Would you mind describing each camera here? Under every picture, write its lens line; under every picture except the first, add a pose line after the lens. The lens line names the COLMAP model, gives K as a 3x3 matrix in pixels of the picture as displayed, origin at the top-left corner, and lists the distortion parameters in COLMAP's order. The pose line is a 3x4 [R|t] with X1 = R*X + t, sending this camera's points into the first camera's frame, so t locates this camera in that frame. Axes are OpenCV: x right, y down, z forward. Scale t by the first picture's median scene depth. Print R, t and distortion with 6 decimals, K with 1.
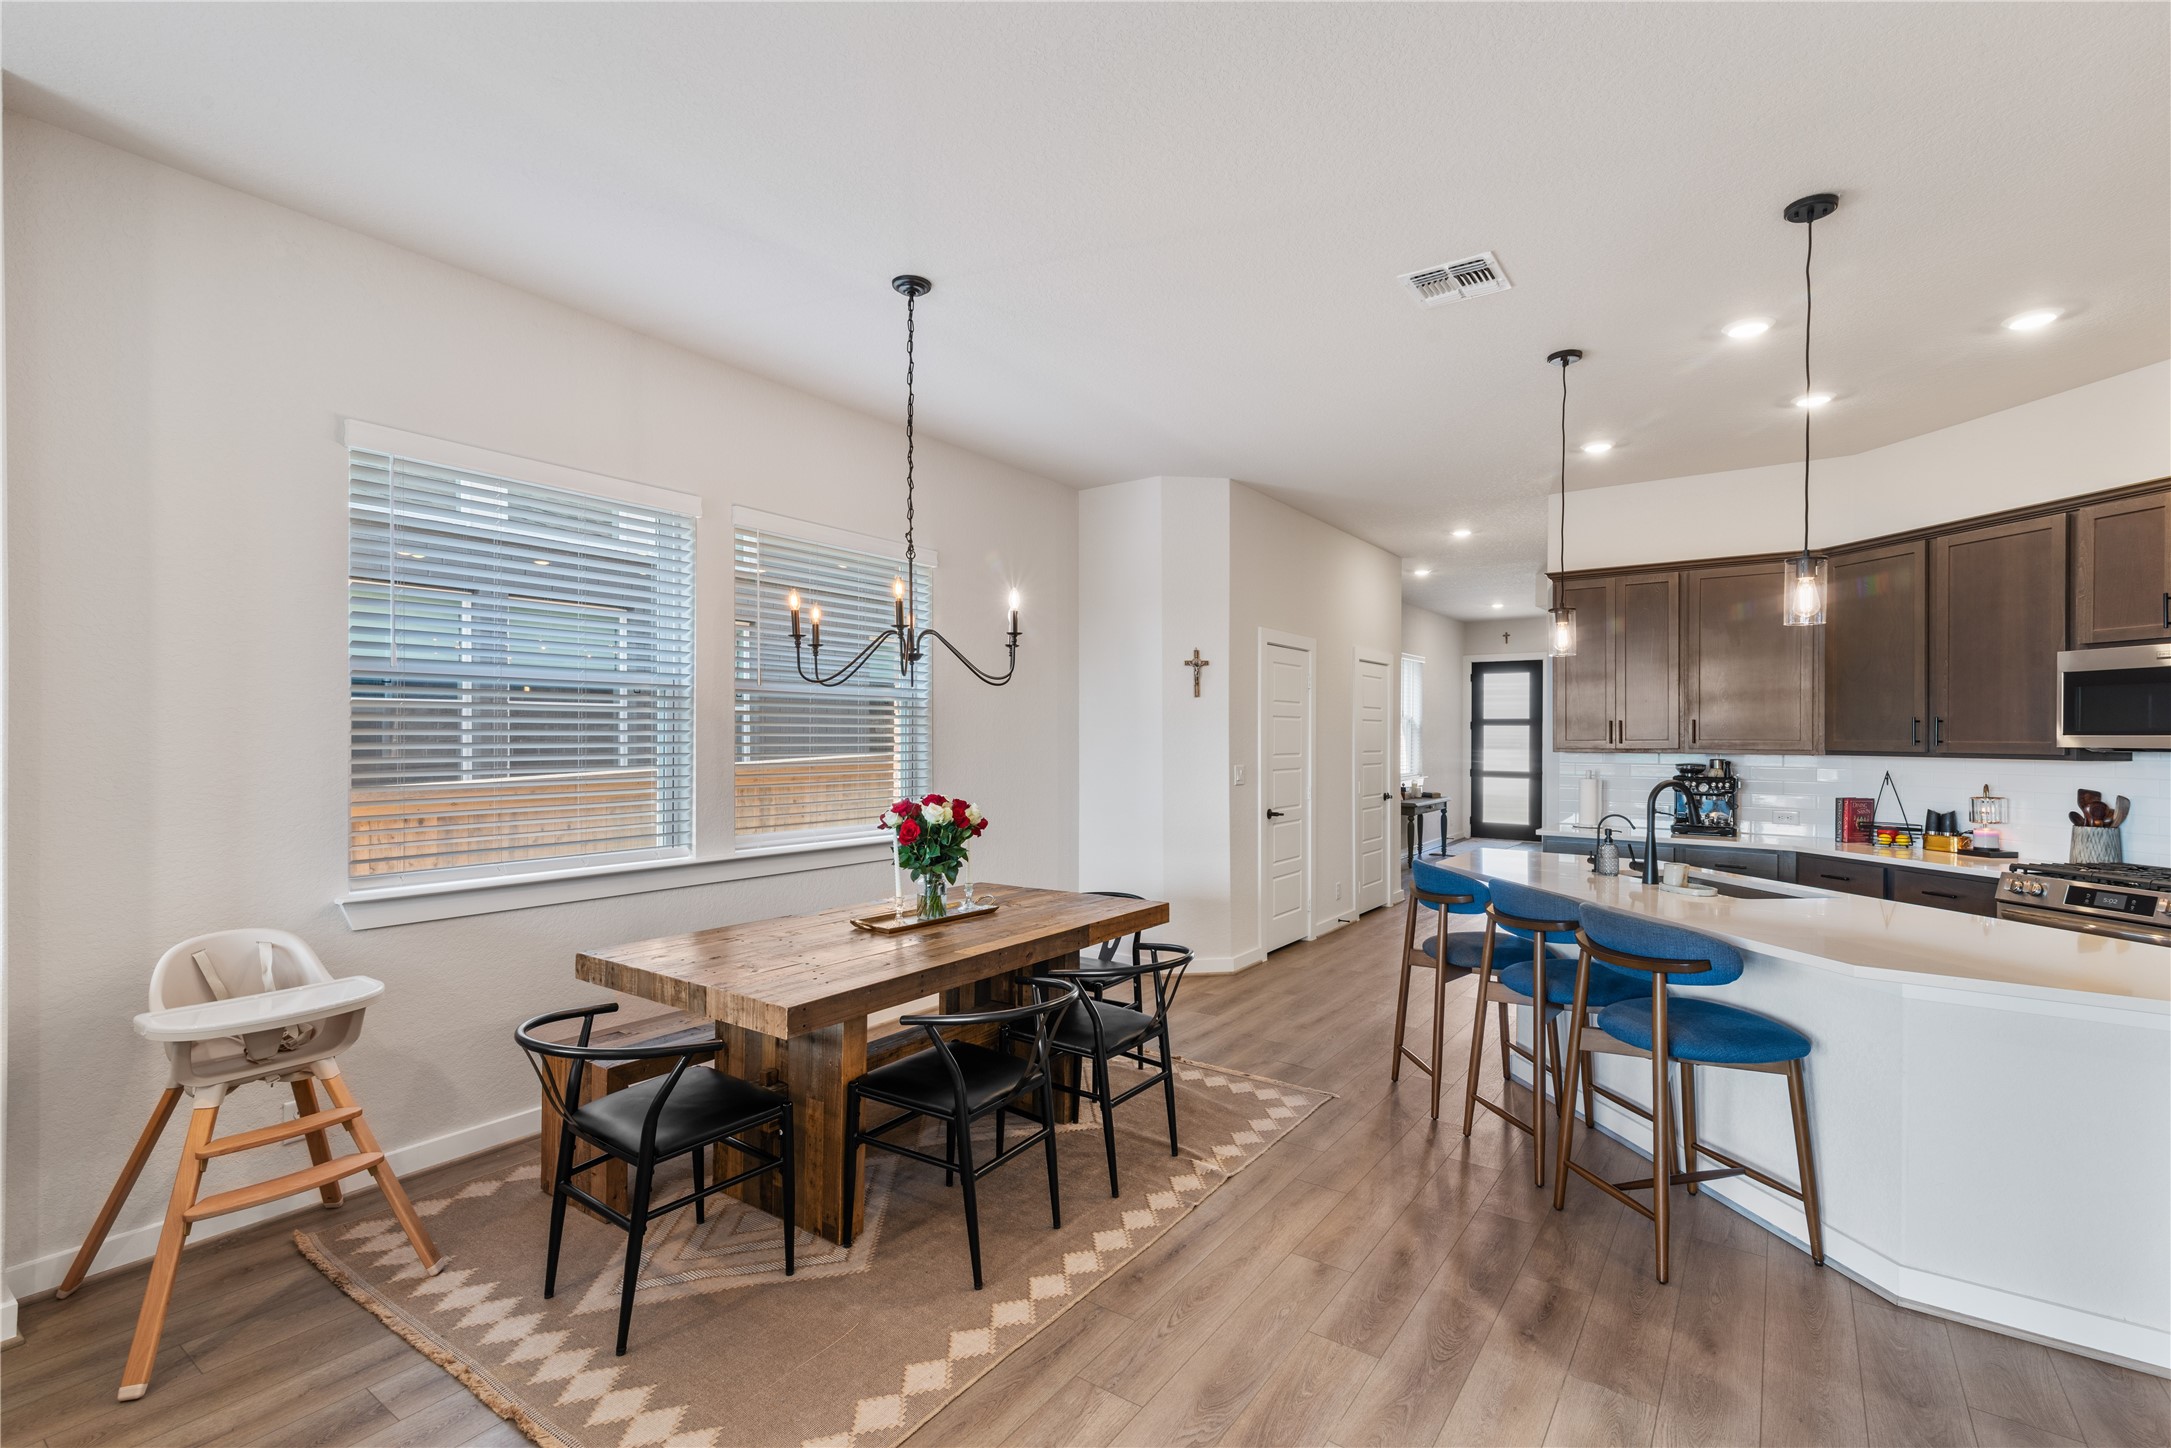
lens RADIAL K [[986.7, 0, 1087.9], [0, 986.7, 734.5], [0, 0, 1]] dist [0.019558, -0.000687]
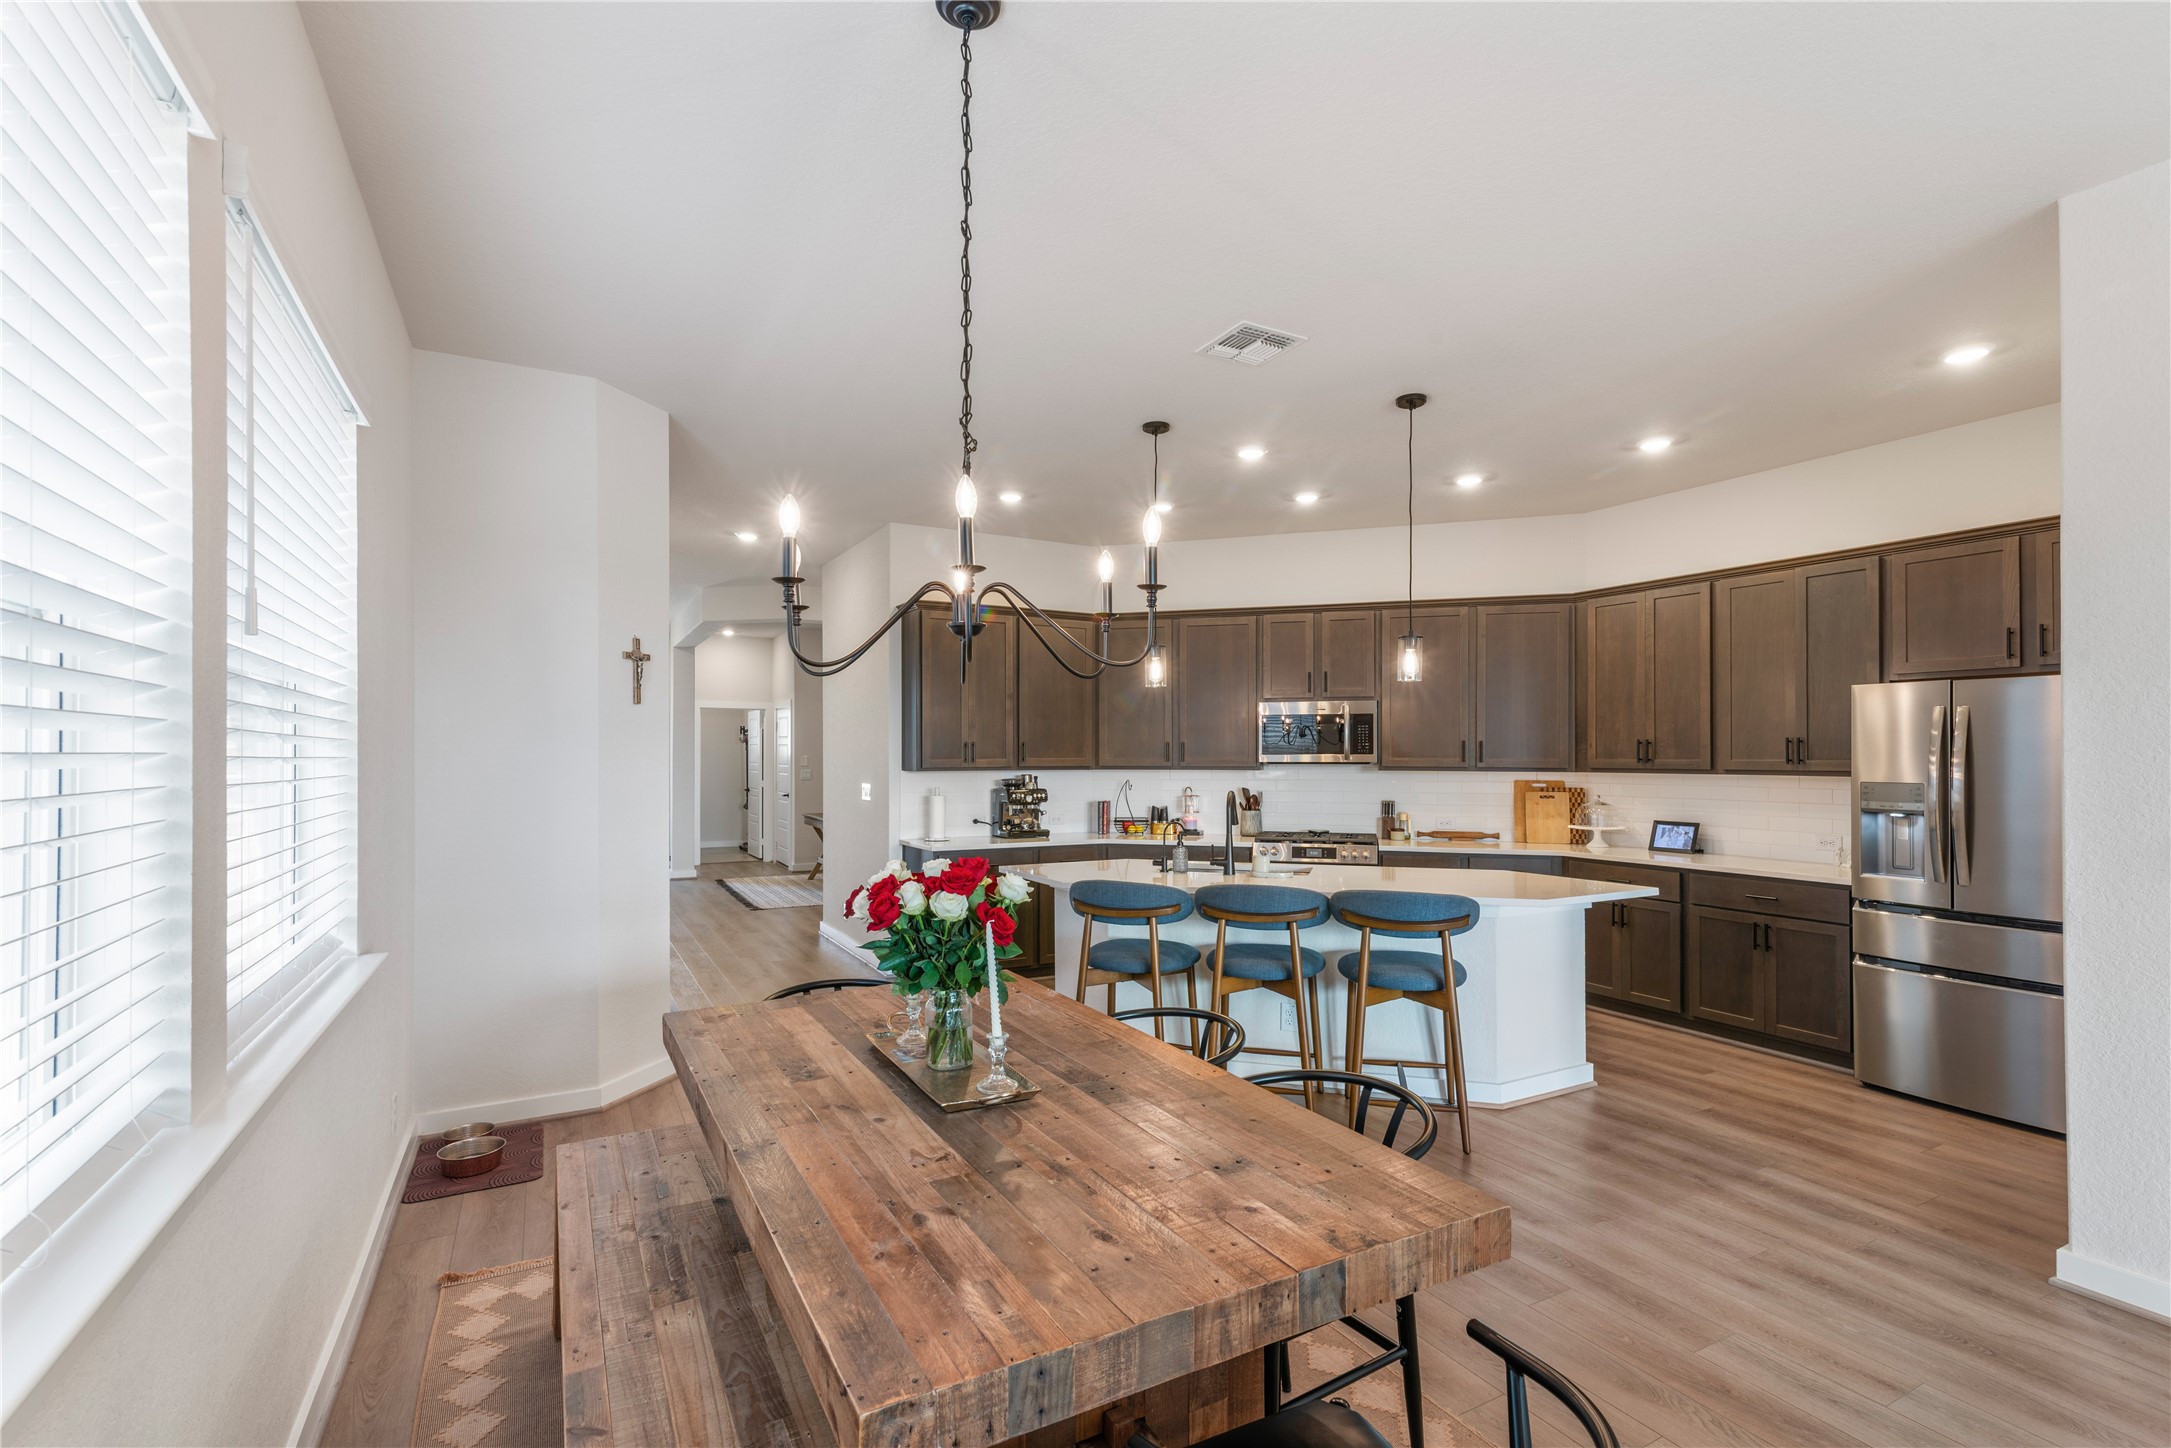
lens RADIAL K [[979.9, 0, 1096.2], [0, 979.9, 747.2], [0, 0, 1]] dist [0.017124, 0.000051]
pose [[0.431109, 0.003841, 0.902292, -0.438020], [0.001052, 0.999988, -0.004759, -0.002795], [-0.902299, 0.003001, 0.431100, 0.439775]]
